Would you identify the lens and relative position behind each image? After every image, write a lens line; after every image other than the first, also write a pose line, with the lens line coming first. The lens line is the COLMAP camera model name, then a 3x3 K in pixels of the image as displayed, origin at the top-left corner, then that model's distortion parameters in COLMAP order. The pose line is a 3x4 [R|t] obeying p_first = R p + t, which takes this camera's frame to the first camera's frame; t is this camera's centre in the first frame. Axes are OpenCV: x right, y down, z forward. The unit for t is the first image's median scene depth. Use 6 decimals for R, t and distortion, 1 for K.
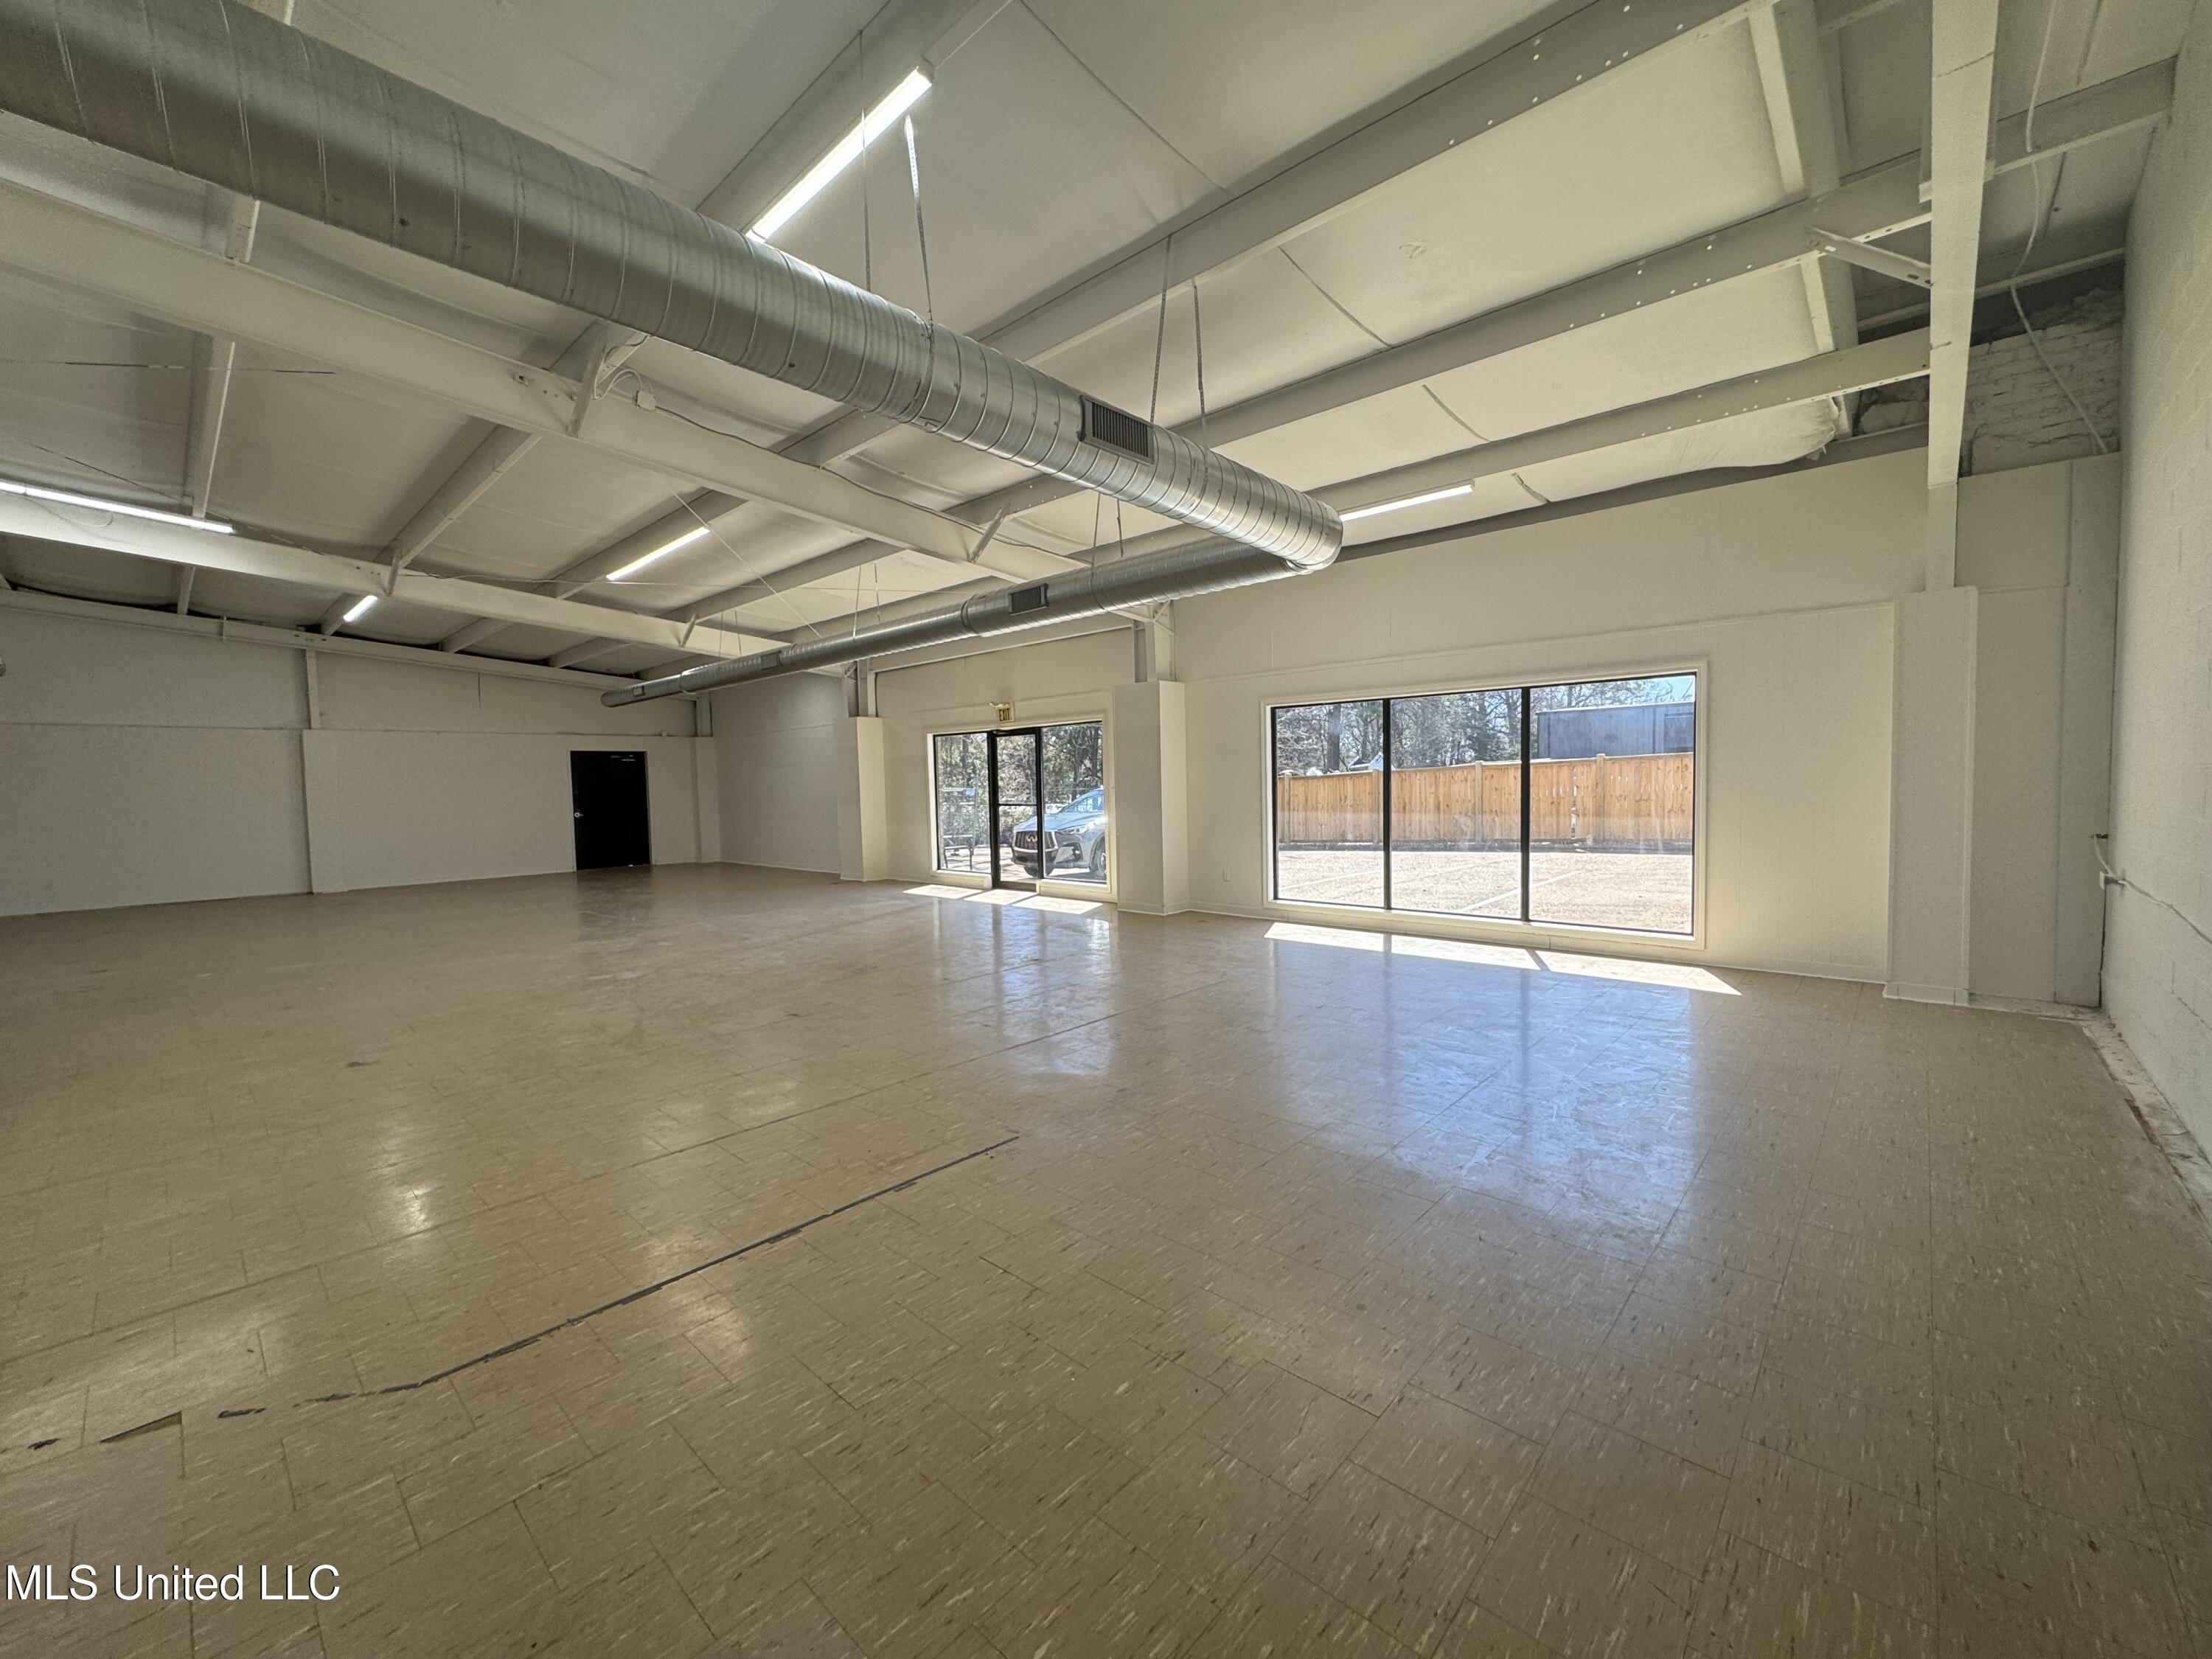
lens RADIAL K [[872.9, 0, 1098.3], [0, 872.9, 818.6], [0, 0, 1]] dist [-0.006376, 0.000101]
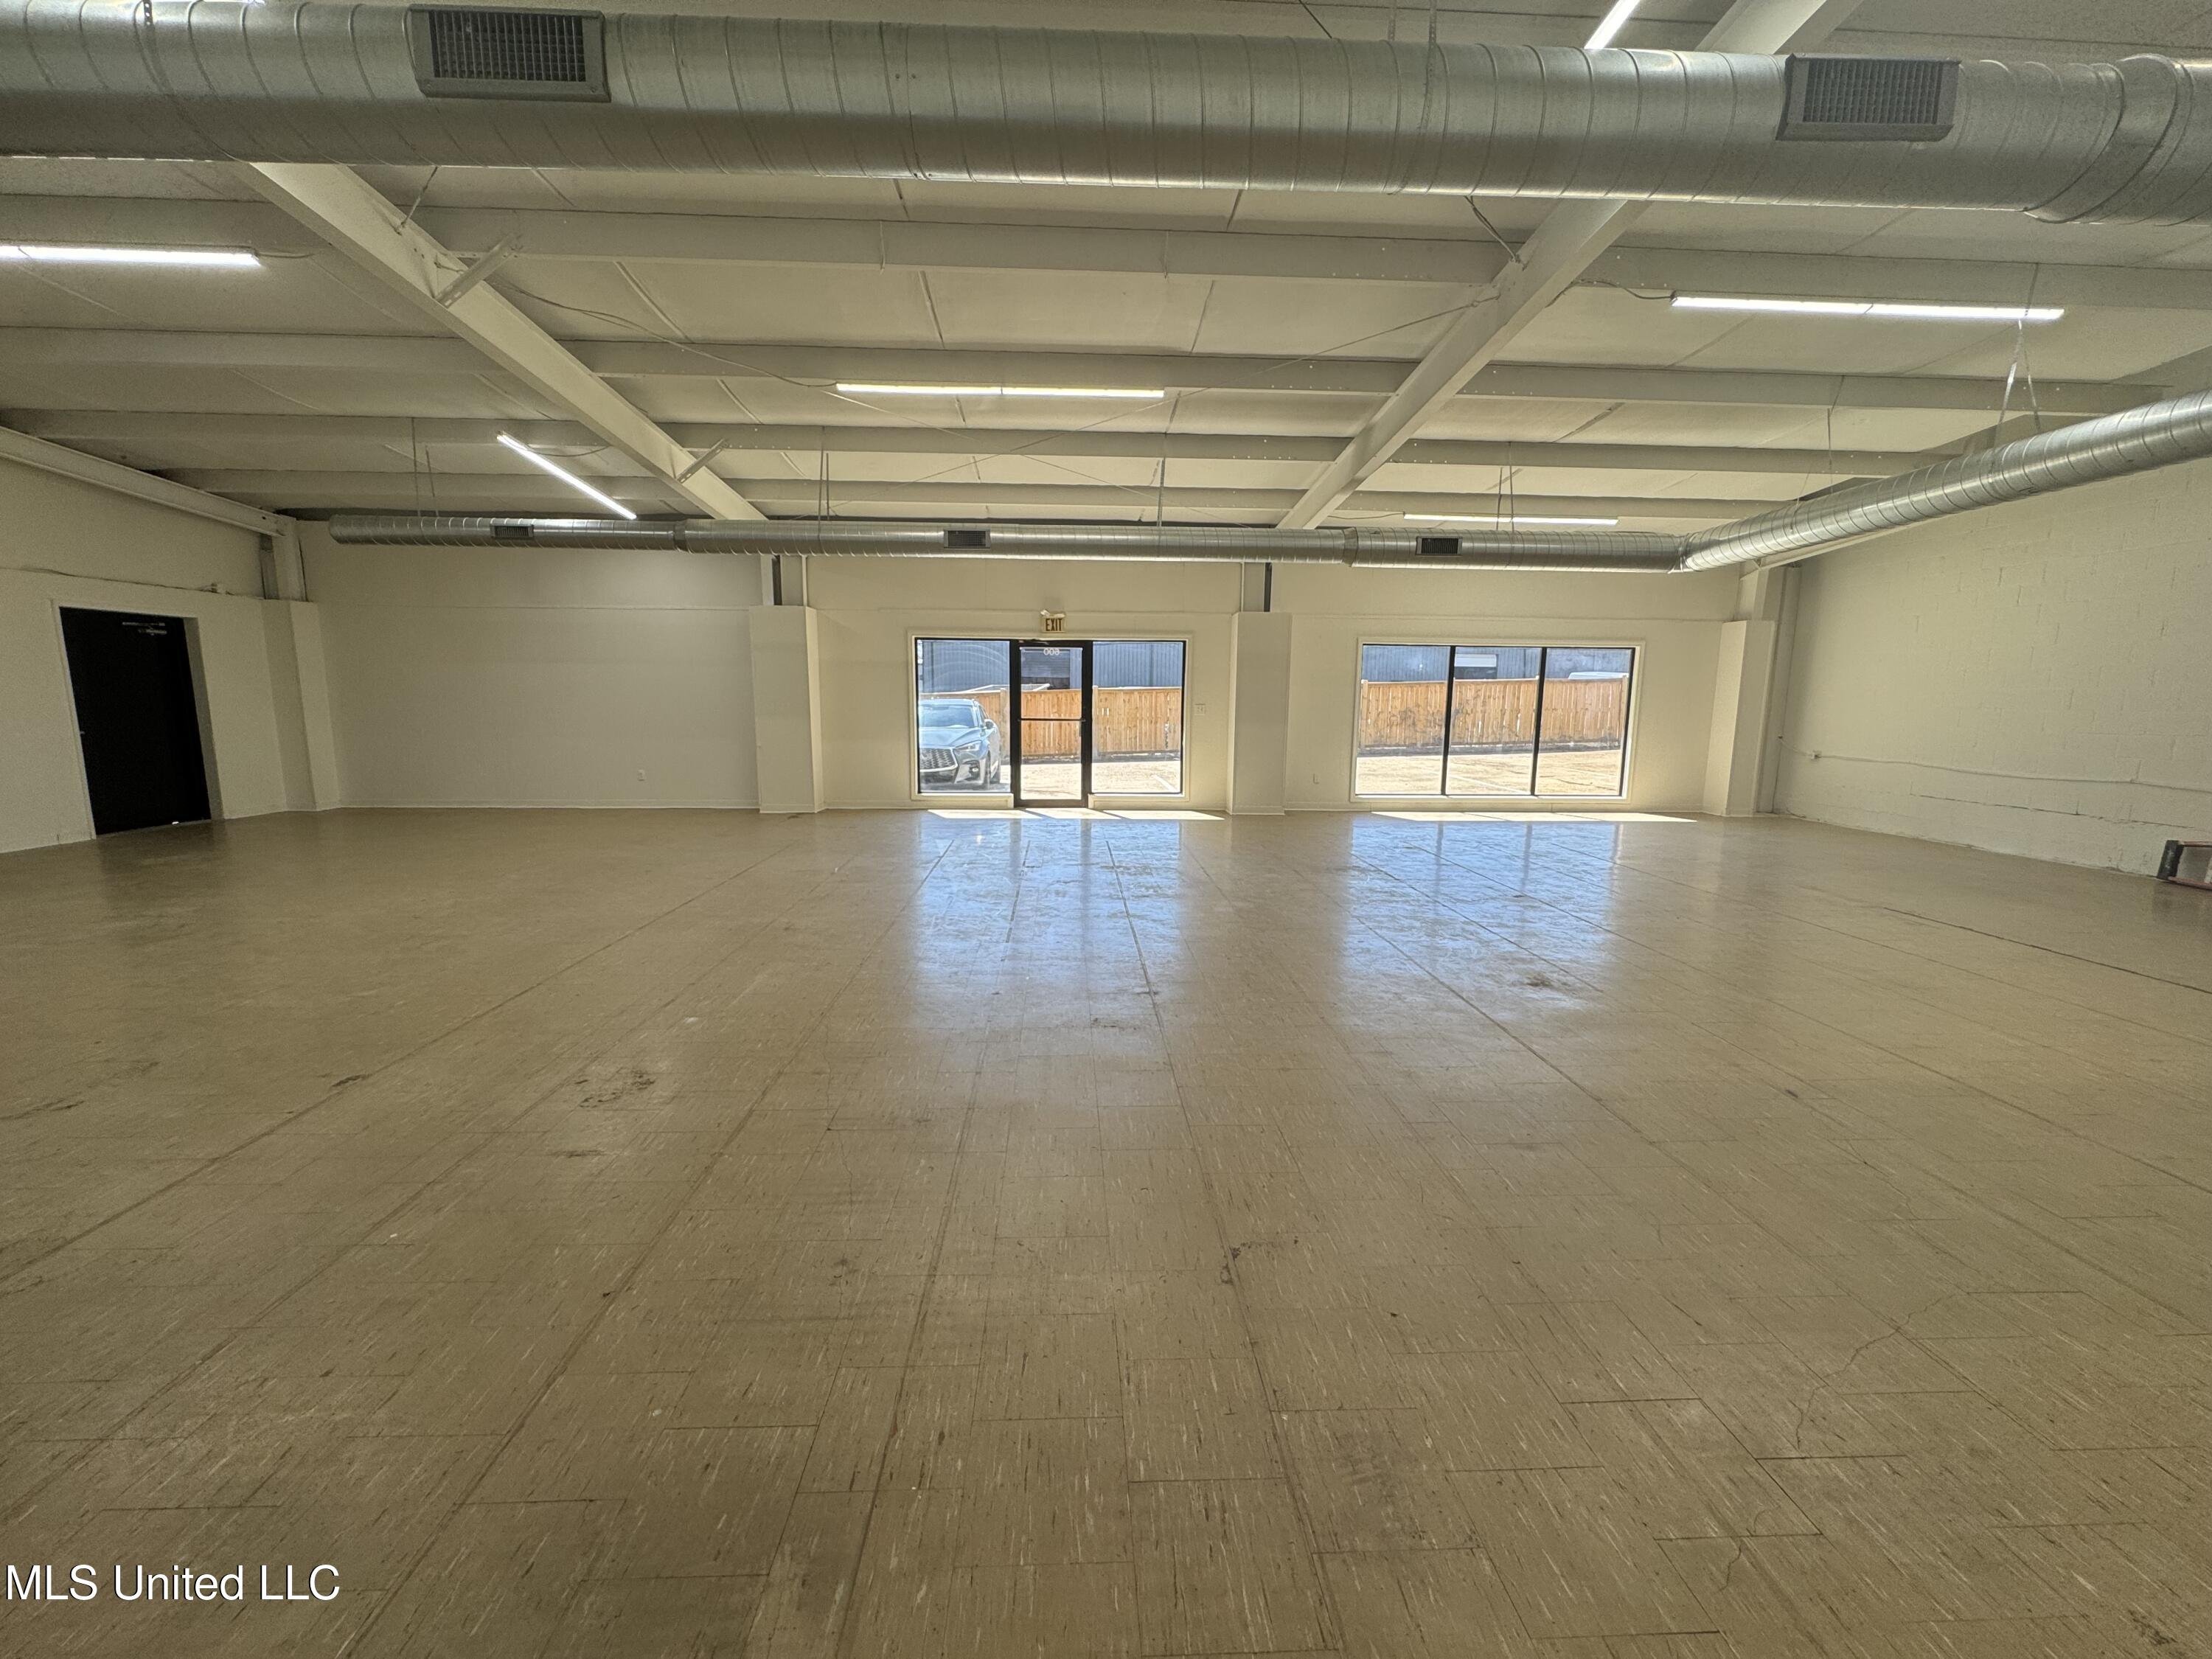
lens RADIAL K [[872.9, 0, 1101.4], [0, 872.9, 820.8], [0, 0, 1]] dist [-0.006376, 0.000101]
pose [[0.704659, -0.073033, 0.705778, -0.761096], [0.005540, 0.995225, 0.097453, 0.002302], [-0.709525, -0.064761, 0.701698, 0.279579]]
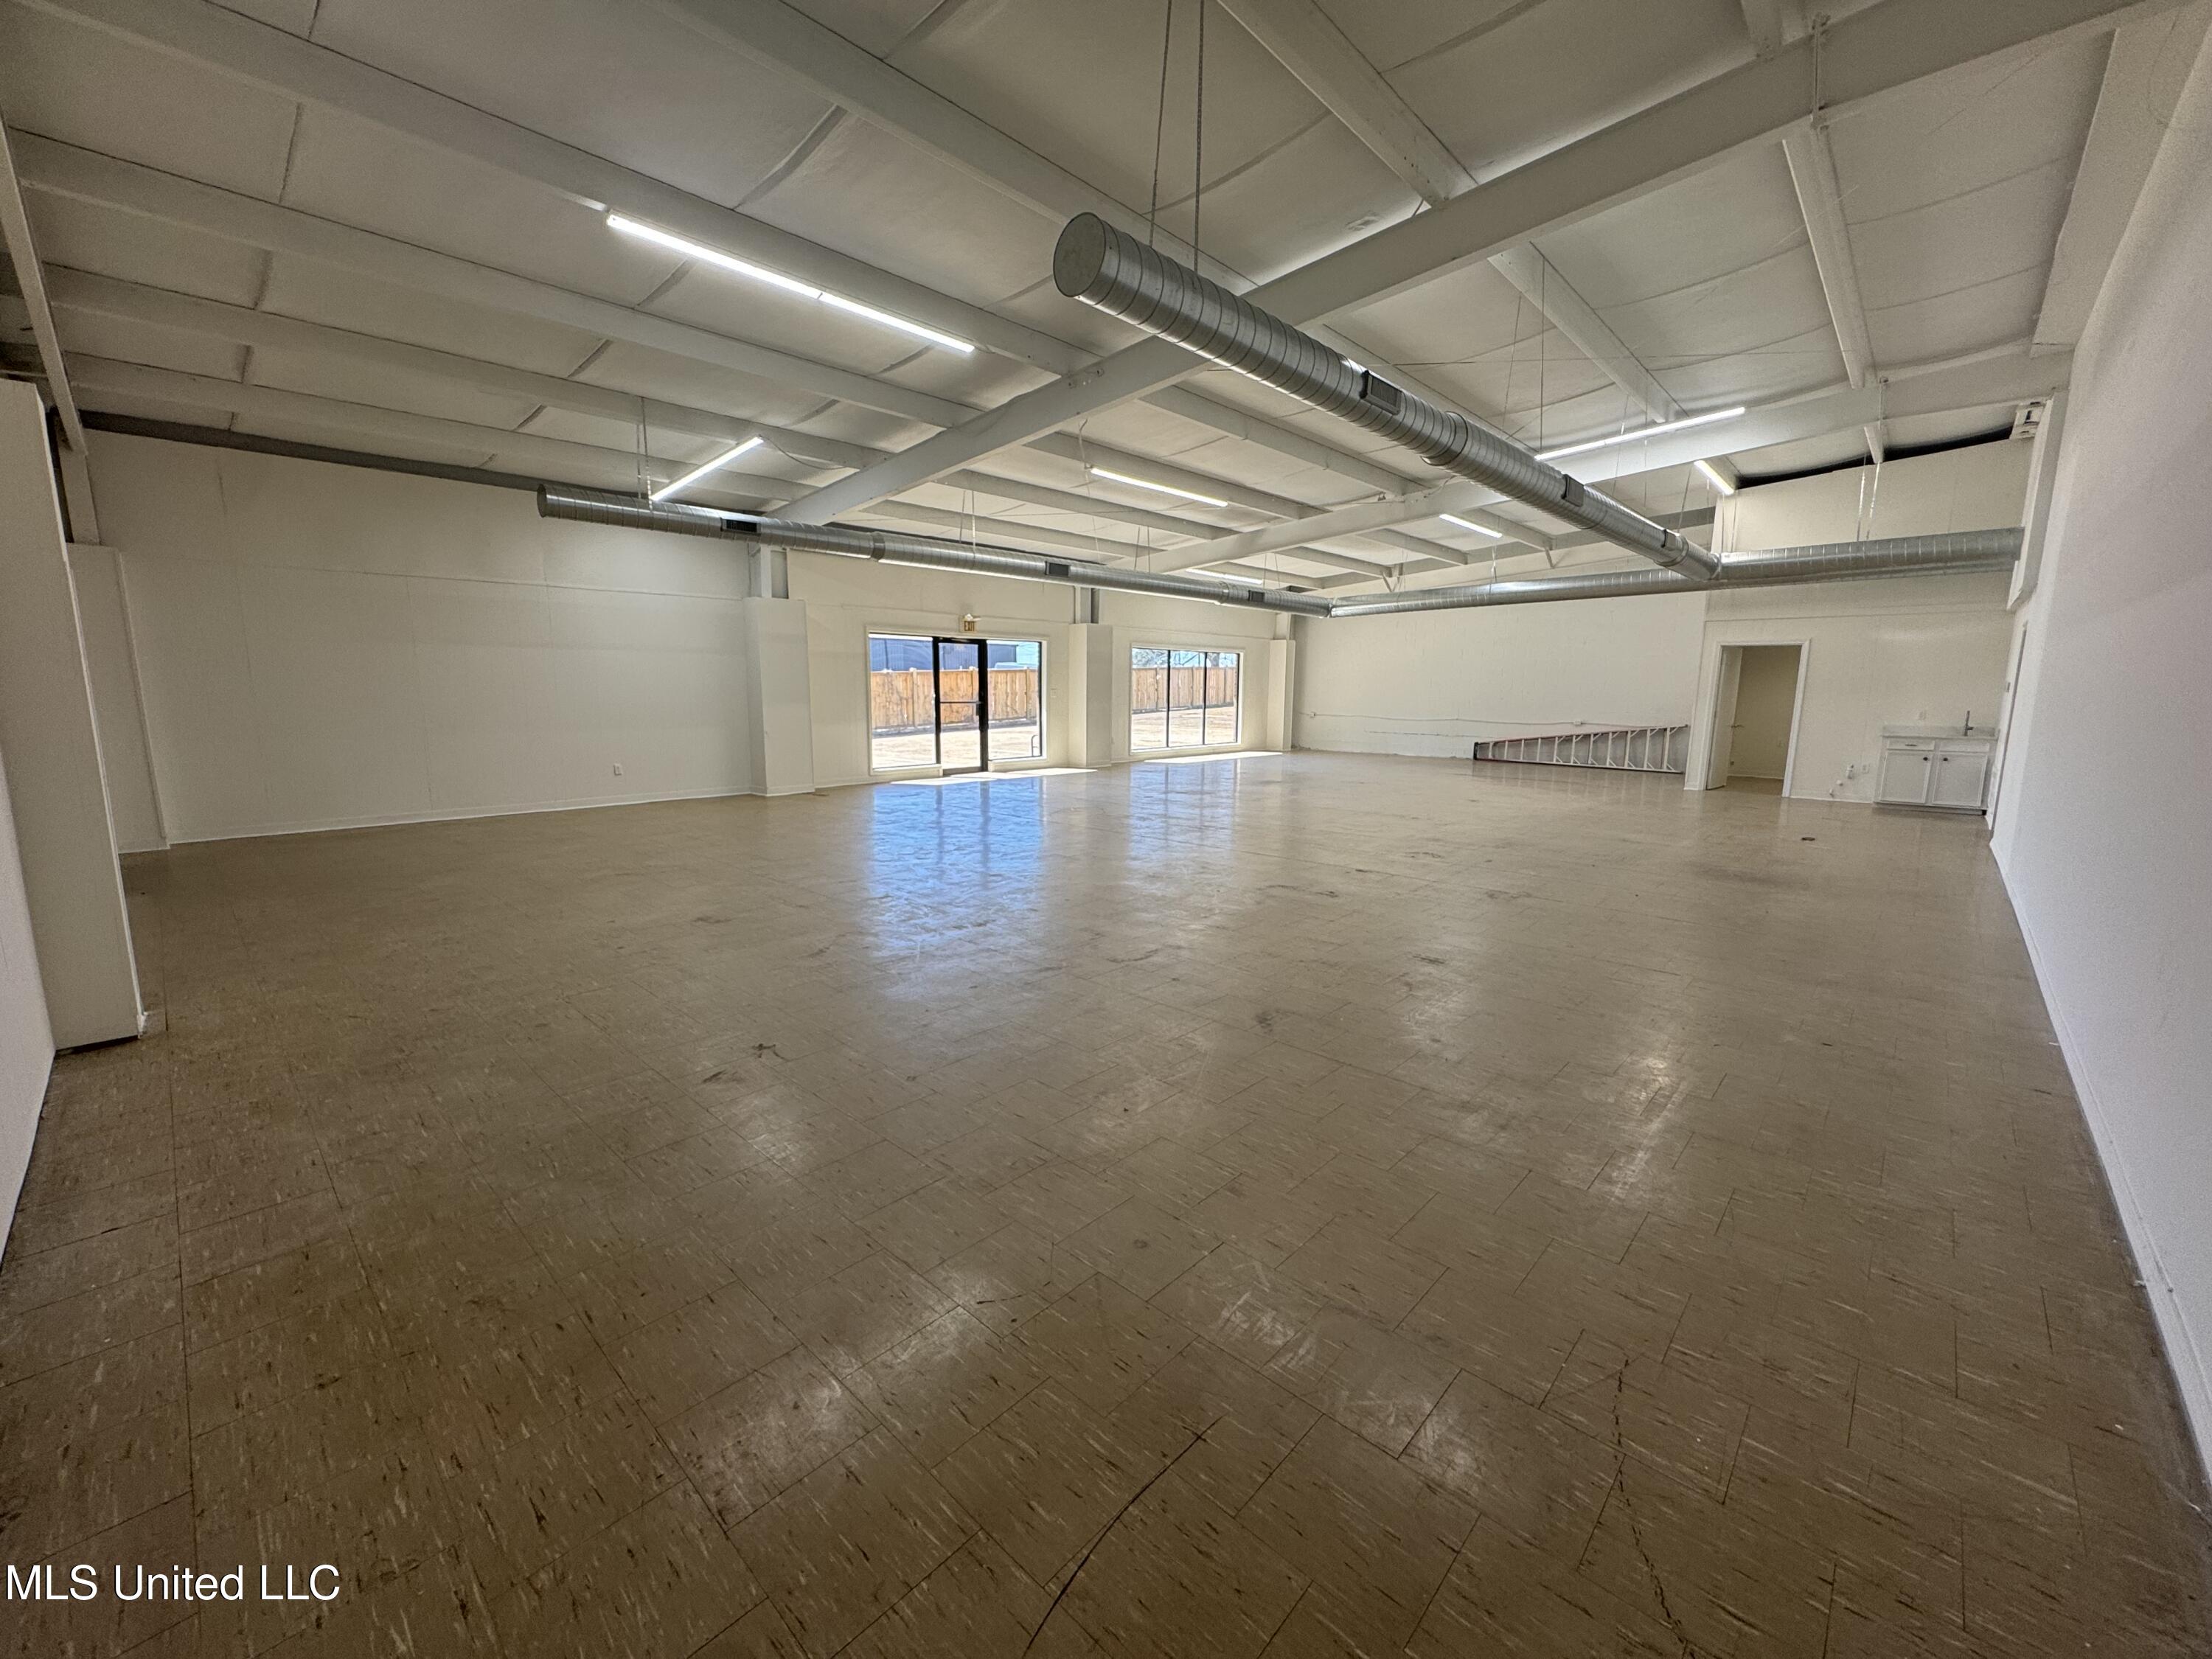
lens RADIAL K [[872.9, 0, 1097.5], [0, 872.9, 842.6], [0, 0, 1]] dist [-0.006376, 0.000101]
pose [[0.019521, -0.156493, 0.987486, -1.329534], [0.034021, 0.987206, 0.155776, -0.005977], [-0.999230, 0.030554, 0.024596, 0.804575]]
